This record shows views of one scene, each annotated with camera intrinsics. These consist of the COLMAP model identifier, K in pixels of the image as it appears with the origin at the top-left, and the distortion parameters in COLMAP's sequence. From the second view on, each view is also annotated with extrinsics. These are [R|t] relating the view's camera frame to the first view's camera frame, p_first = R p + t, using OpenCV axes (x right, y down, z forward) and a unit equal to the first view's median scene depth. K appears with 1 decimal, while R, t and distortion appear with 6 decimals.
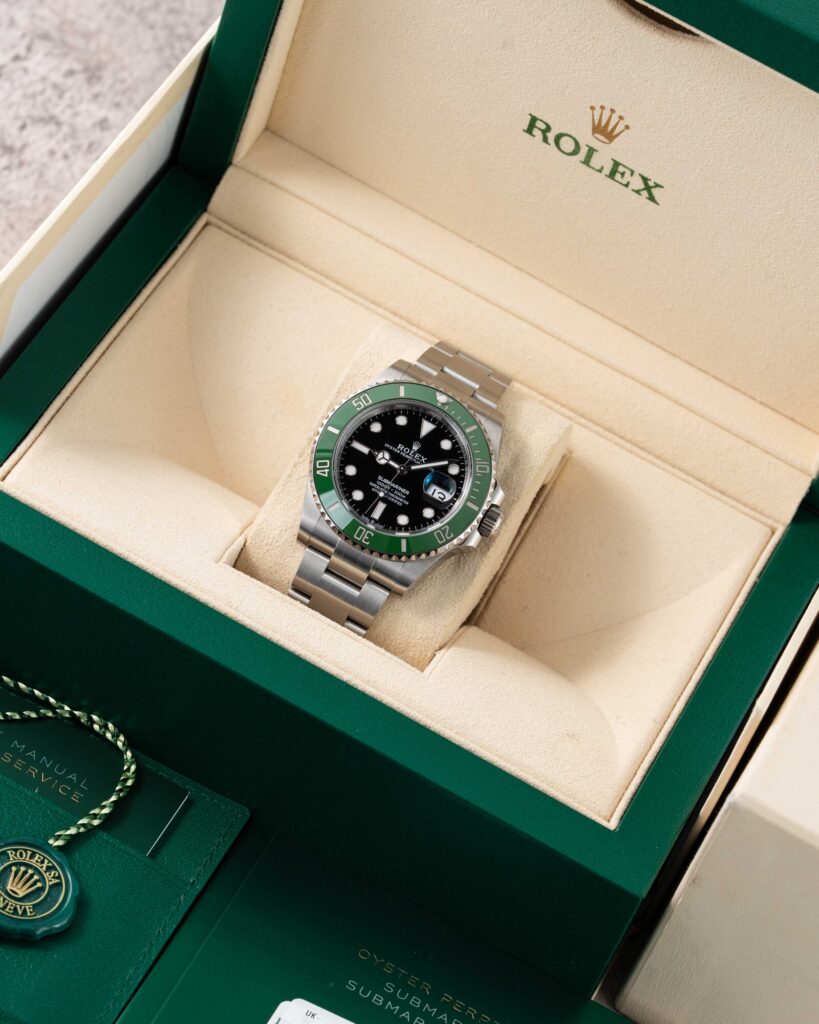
lens RADIAL K [[4136.4, 0, 409.5], [0, 4136.4, 512.0], [0, 0, 1]] dist [0.181713, -6.833840]
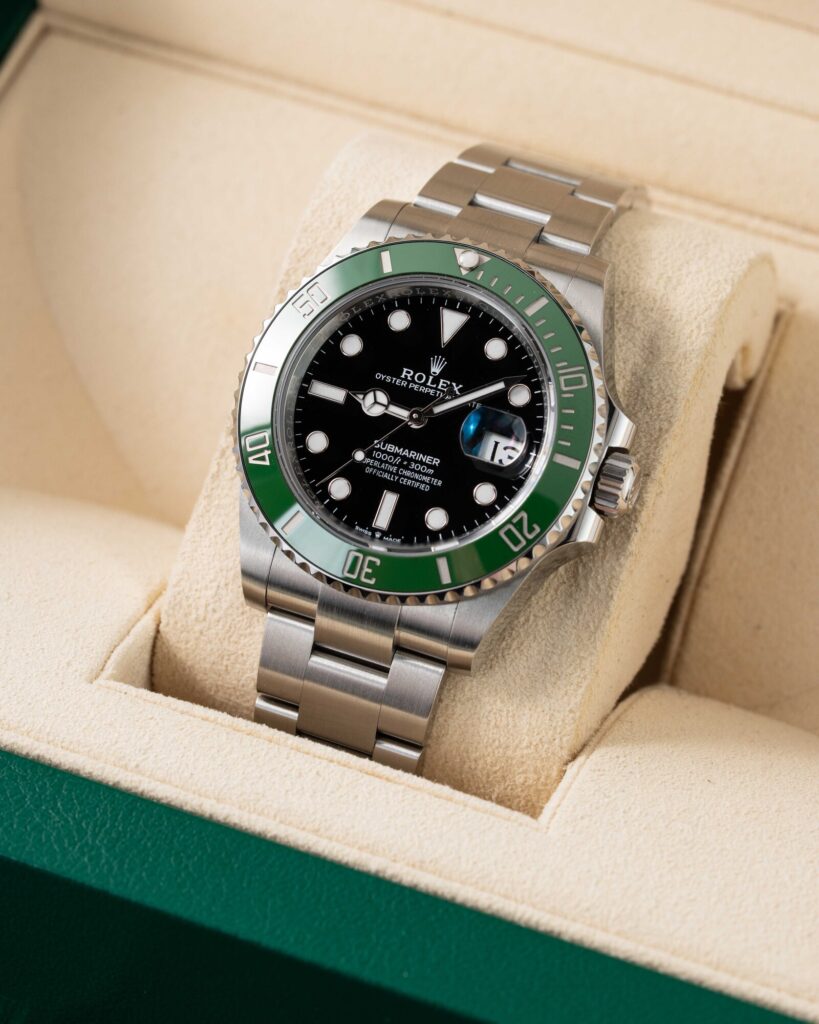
lens RADIAL K [[4136.4, 0, 409.5], [0, 4136.4, 512.0], [0, 0, 1]] dist [0.181713, -6.833840]
pose [[0.962694, -0.208329, -0.172682, 0.079759], [0.211562, 0.977365, 0.000324, 0.000294], [0.168705, -0.036845, 0.984978, 0.514641]]
